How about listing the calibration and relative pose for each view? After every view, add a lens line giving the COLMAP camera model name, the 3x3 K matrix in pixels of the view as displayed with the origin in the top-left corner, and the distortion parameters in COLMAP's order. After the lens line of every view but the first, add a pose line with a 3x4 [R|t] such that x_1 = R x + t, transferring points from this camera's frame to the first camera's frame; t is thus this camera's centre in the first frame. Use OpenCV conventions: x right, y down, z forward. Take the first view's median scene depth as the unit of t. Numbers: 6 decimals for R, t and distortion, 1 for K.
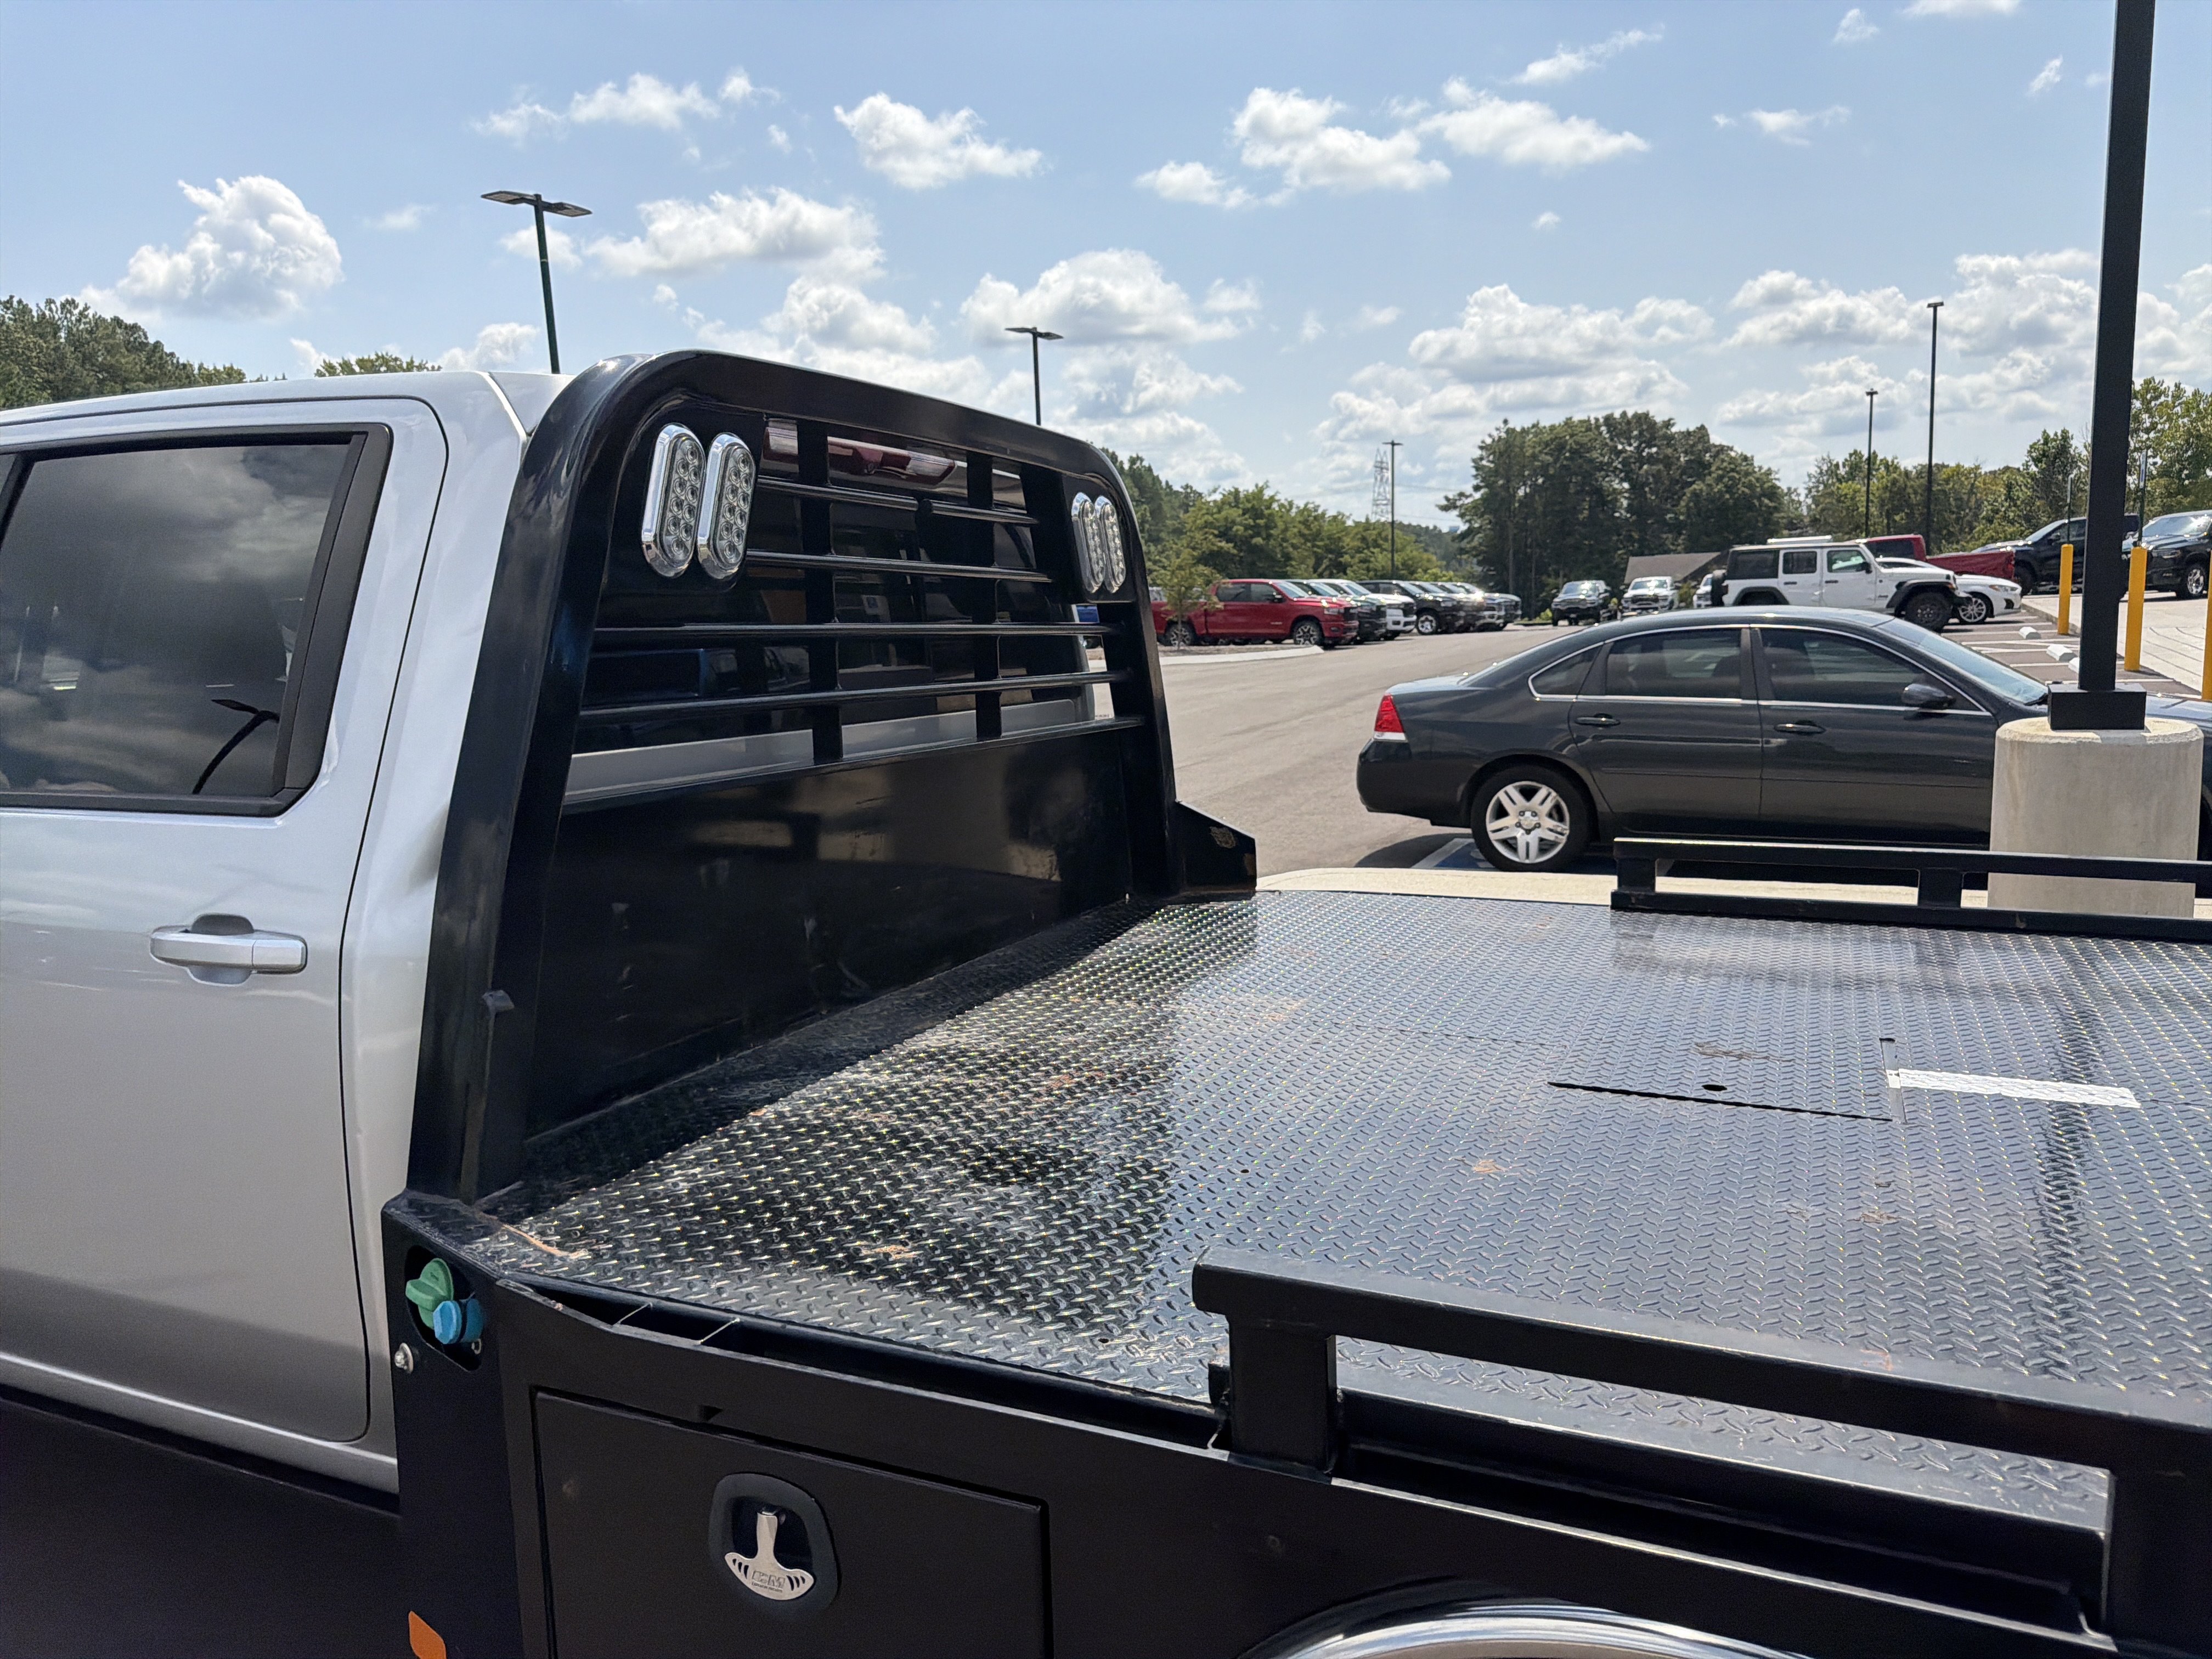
lens RADIAL K [[1595.1, 0, 1116.3], [0, 1595.1, 818.4], [0, 0, 1]] dist [0.099446, -0.156256]
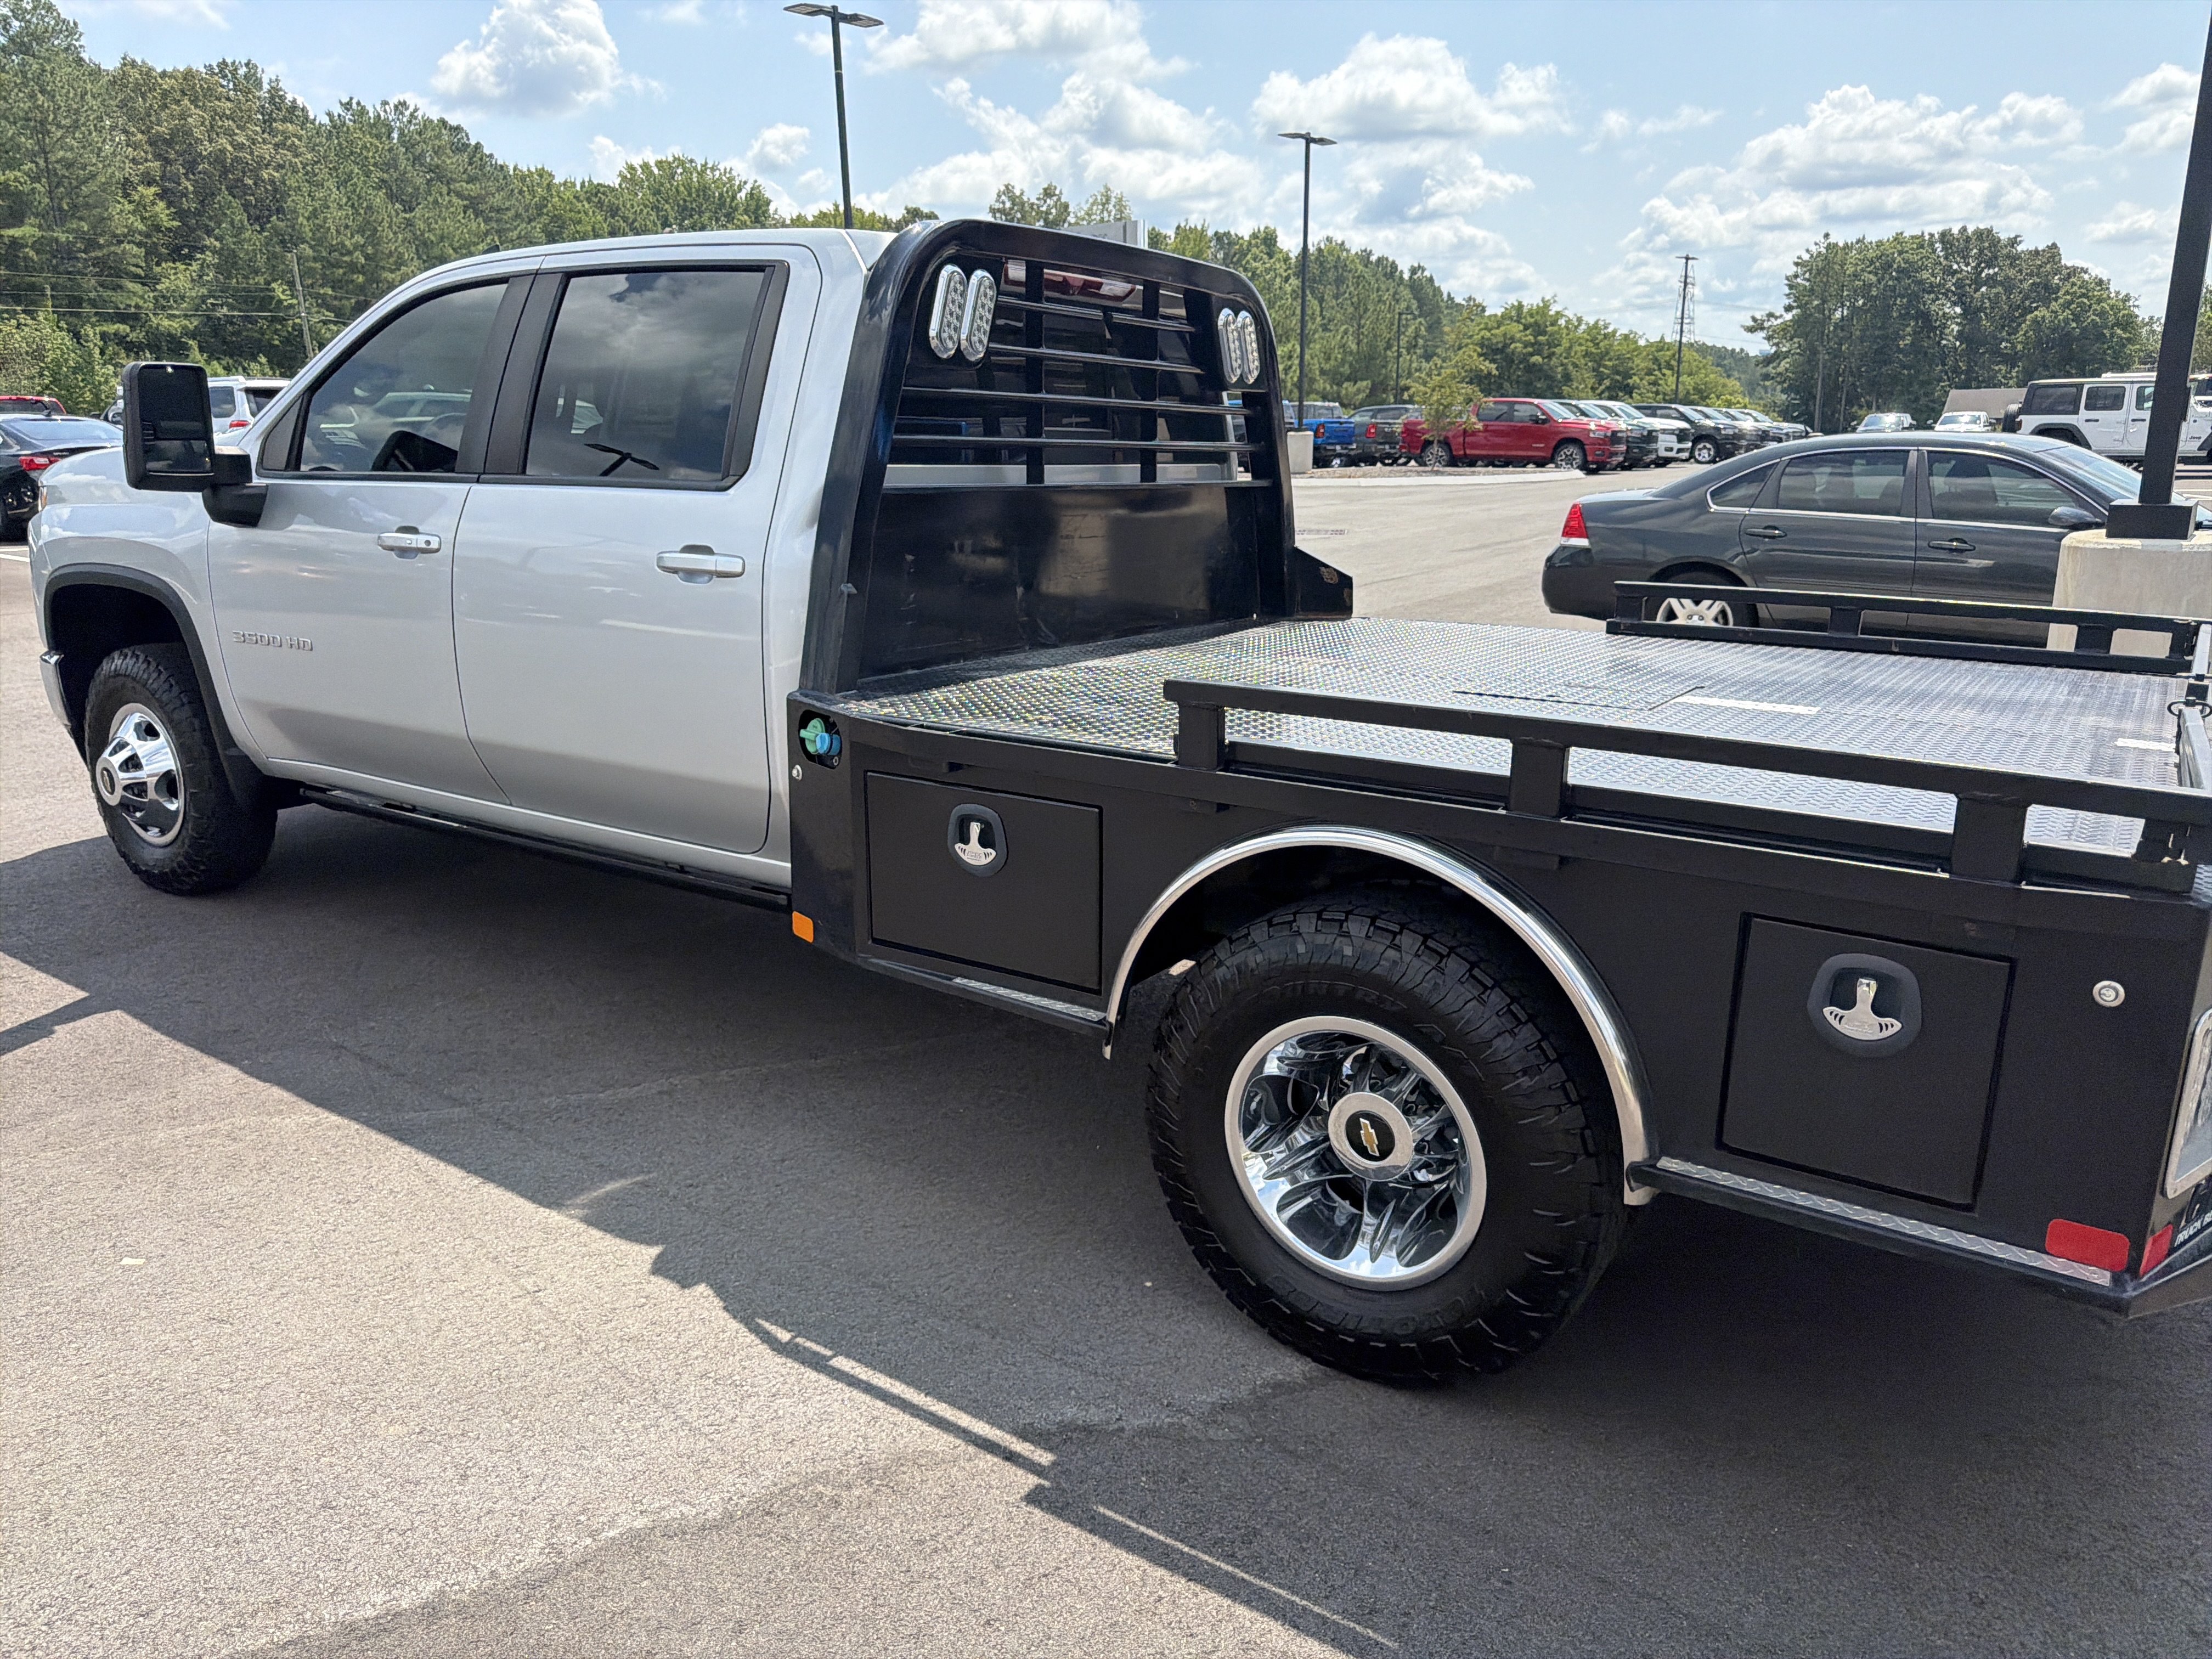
lens RADIAL K [[1568.2, 0, 1106.0], [0, 1568.2, 829.5], [0, 0, 1]] dist [0.006590, -0.012197]
pose [[0.985794, 0.068235, -0.153471, 0.125785], [-0.048822, 0.990715, 0.126883, 0.087232], [0.160704, -0.117587, 0.979973, -0.458631]]
